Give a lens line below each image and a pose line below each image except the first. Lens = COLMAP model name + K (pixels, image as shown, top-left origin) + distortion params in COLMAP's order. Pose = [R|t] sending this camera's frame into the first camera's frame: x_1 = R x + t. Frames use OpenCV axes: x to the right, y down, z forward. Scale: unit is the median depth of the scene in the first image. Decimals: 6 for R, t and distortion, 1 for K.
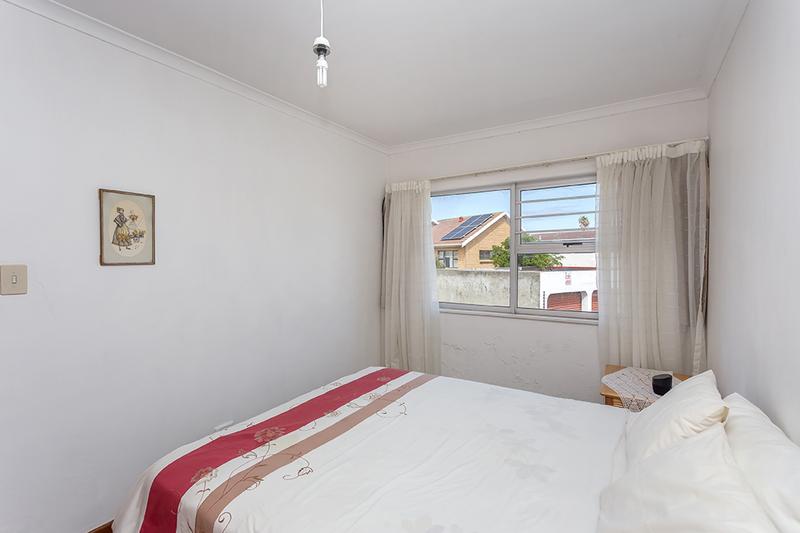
lens RADIAL K [[381.6, 0, 397.7], [0, 381.6, 256.1], [0, 0, 1]] dist [0.000551, 0.000271]
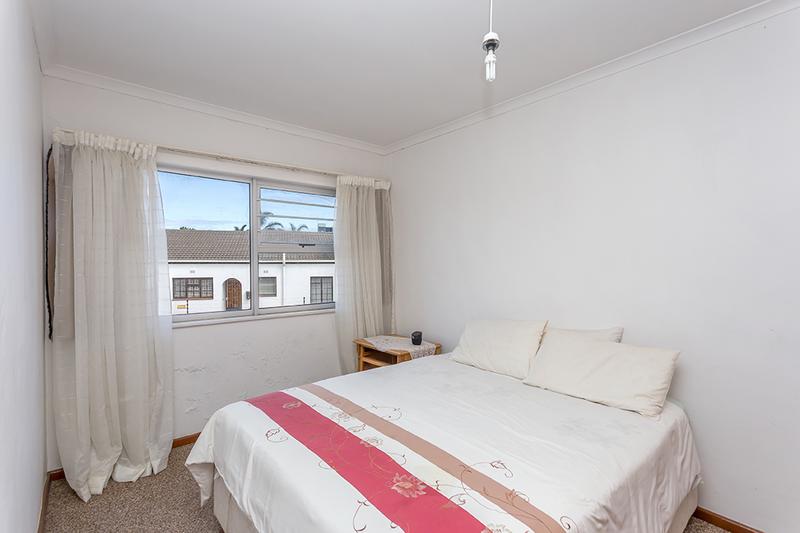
lens RADIAL K [[376.9, 0, 400.0], [0, 376.9, 266.5], [0, 0, 1]] dist [0.046017, 0.000088]
pose [[0.295352, -0.015679, 0.955260, -0.821237], [-0.008454, 0.999783, 0.019024, 0.011957], [-0.955351, -0.013694, 0.295155, 0.611929]]
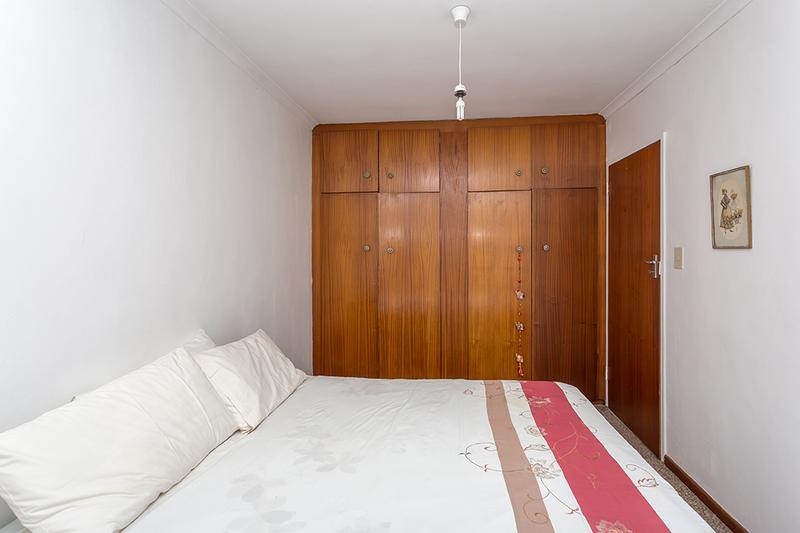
lens RADIAL K [[396.4, 0, 425.9], [0, 396.4, 245.9], [0, 0, 1]] dist [0.001074, 0.000236]
pose [[-0.876054, 0.007070, -0.482162, 0.391413], [0.009204, 0.999956, -0.002060, 0.010995], [0.482126, -0.006243, -0.876080, 1.431188]]
